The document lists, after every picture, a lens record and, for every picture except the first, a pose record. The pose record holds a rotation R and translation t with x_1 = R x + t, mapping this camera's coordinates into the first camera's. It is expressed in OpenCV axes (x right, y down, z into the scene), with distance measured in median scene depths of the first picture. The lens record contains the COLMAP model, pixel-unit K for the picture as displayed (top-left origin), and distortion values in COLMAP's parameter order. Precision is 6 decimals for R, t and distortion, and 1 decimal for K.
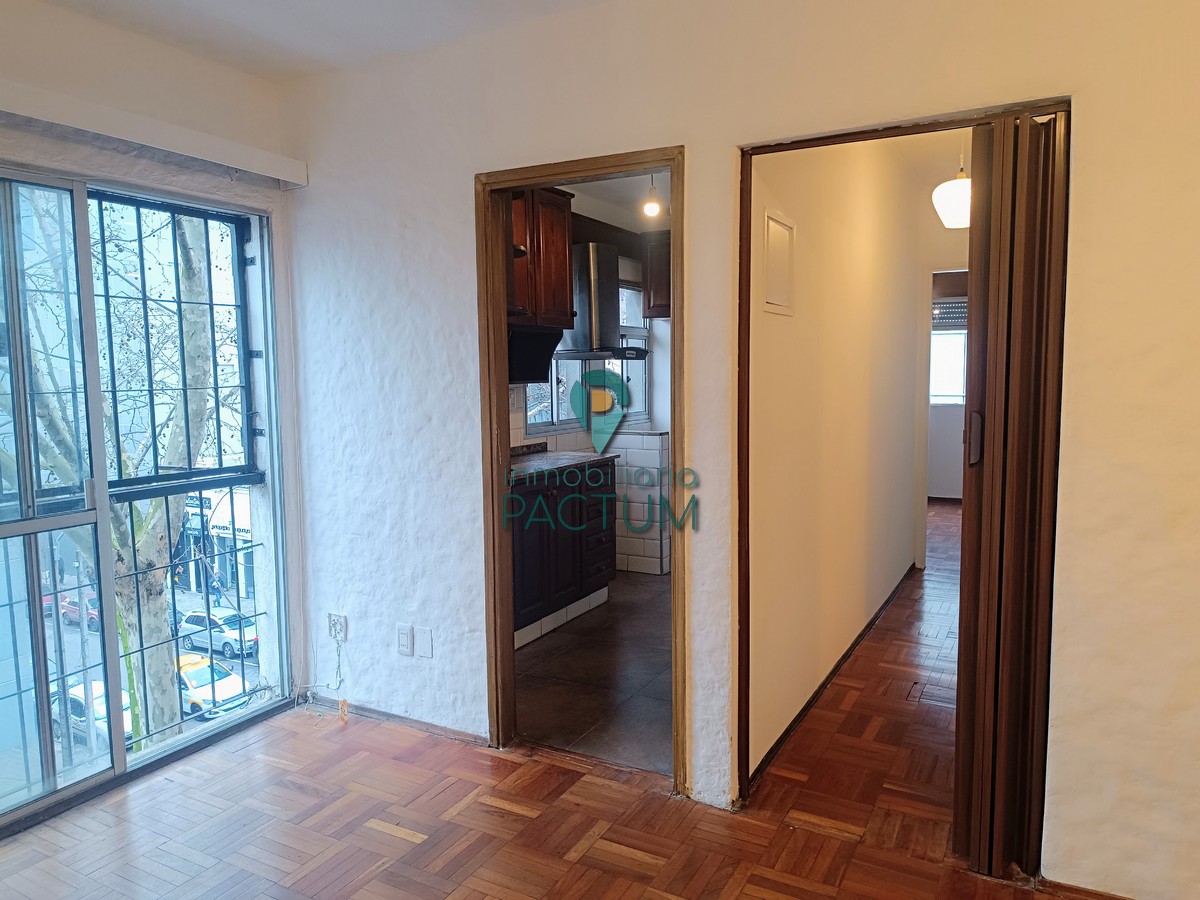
lens RADIAL K [[826.1, 0, 600.0], [0, 826.1, 450.0], [0, 0, 1]] dist [0.004894, -0.005649]
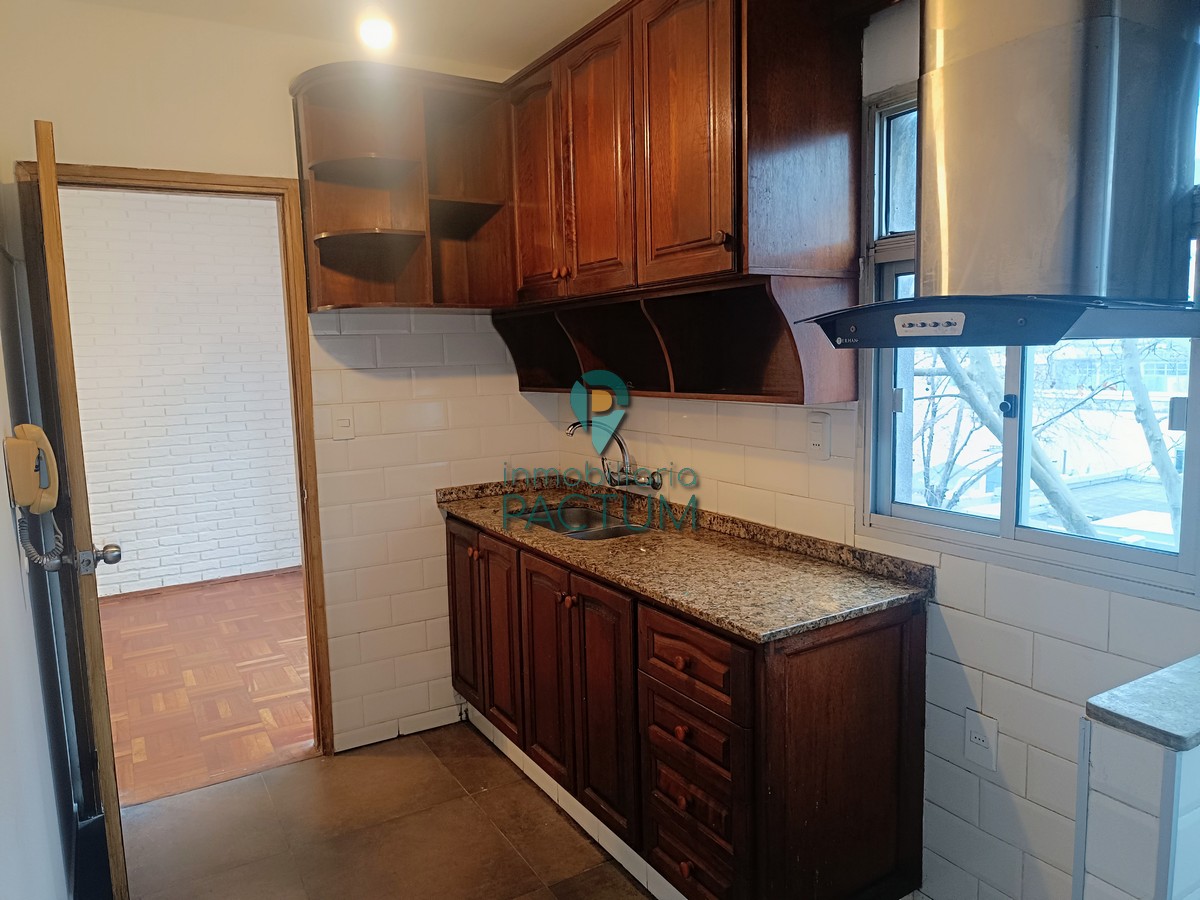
lens RADIAL K [[826.1, 0, 600.0], [0, 826.1, 450.0], [0, 0, 1]] dist [0.004894, -0.005649]
pose [[-0.503670, 0.127180, -0.854483, 0.322505], [-0.052993, 0.982693, 0.177500, -0.120207], [0.862269, 0.134683, -0.488213, 1.059339]]
